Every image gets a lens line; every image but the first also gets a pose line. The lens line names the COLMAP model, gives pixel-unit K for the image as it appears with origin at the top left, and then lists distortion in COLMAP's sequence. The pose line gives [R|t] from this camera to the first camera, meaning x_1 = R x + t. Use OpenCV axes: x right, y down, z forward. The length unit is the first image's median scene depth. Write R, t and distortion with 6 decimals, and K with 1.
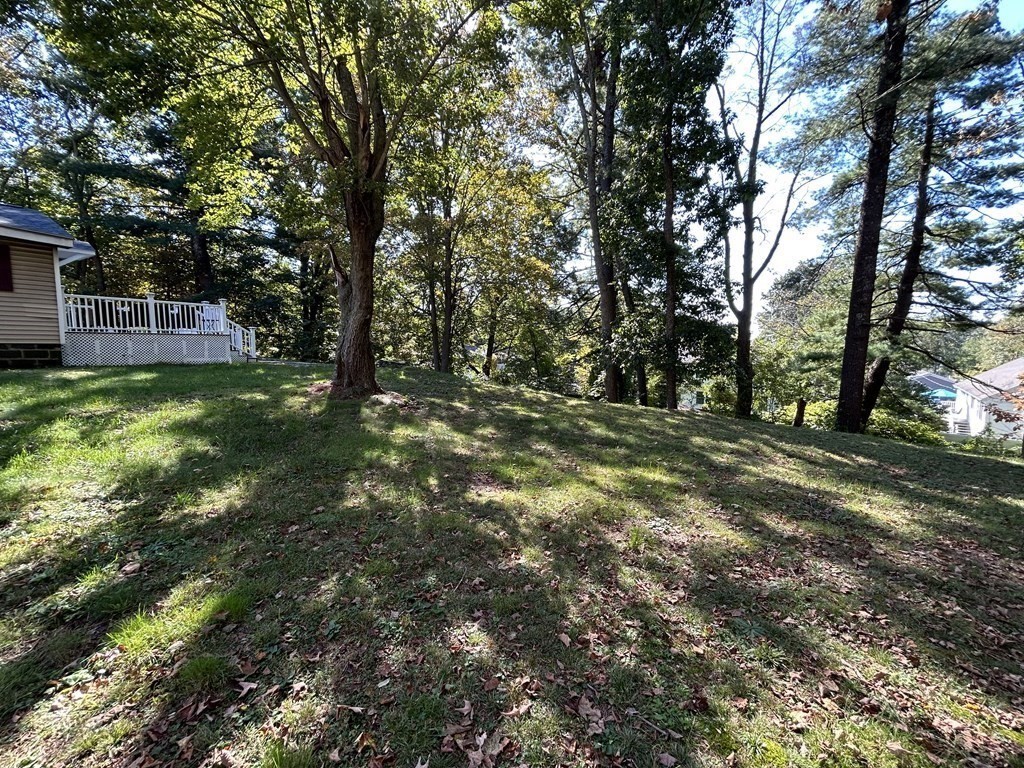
lens RADIAL K [[413.1, 0, 511.8], [0, 413.1, 386.3], [0, 0, 1]] dist [0.000237, 0.000573]
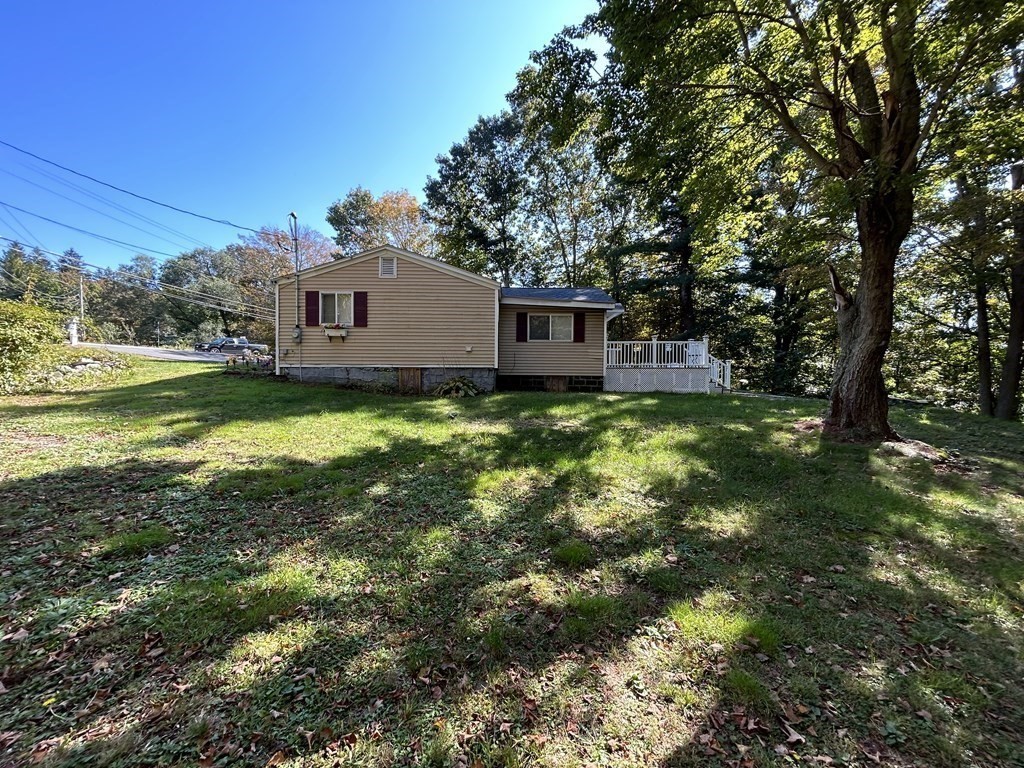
lens RADIAL K [[413.1, 0, 509.1], [0, 413.1, 384.5], [0, 0, 1]] dist [0.000237, 0.000573]
pose [[0.521707, 0.020621, -0.852876, -0.041866], [-0.089415, 0.995523, -0.030625, 0.000973], [0.848426, 0.092237, 0.521215, -0.032133]]
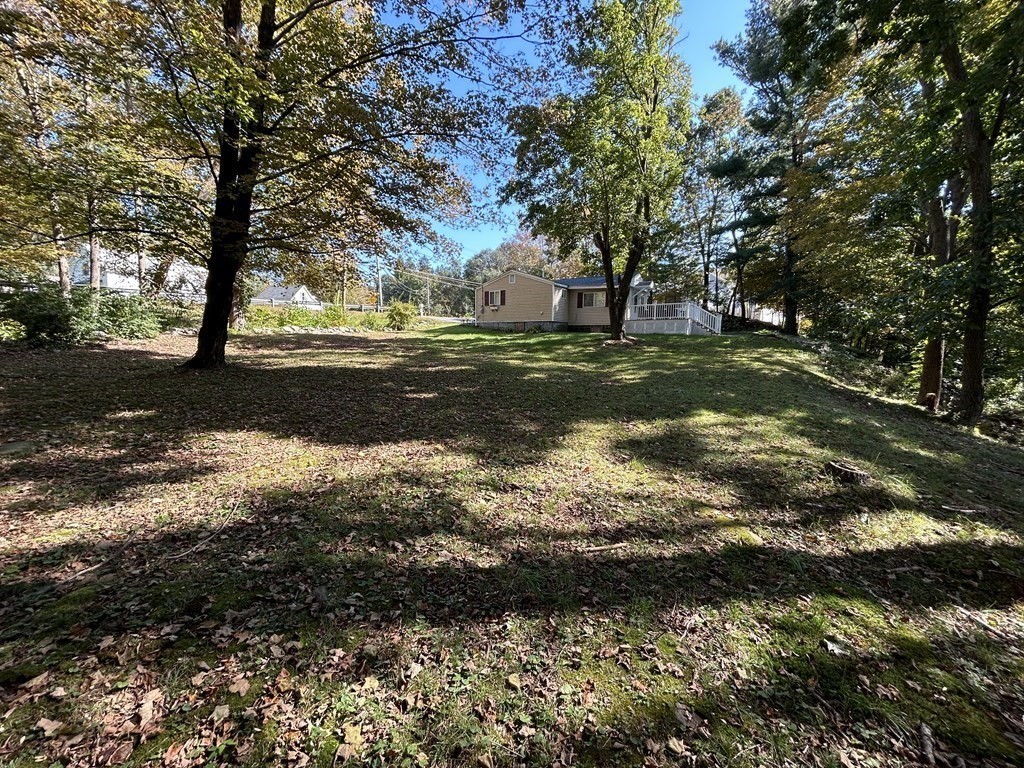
lens RADIAL K [[413.1, 0, 513.7], [0, 413.1, 383.4], [0, 0, 1]] dist [0.000237, 0.000573]
pose [[-0.056407, 0.103150, -0.993065, 2.003380], [-0.105342, 0.988482, 0.108658, 0.063347], [0.992835, 0.110741, -0.044891, 0.609482]]
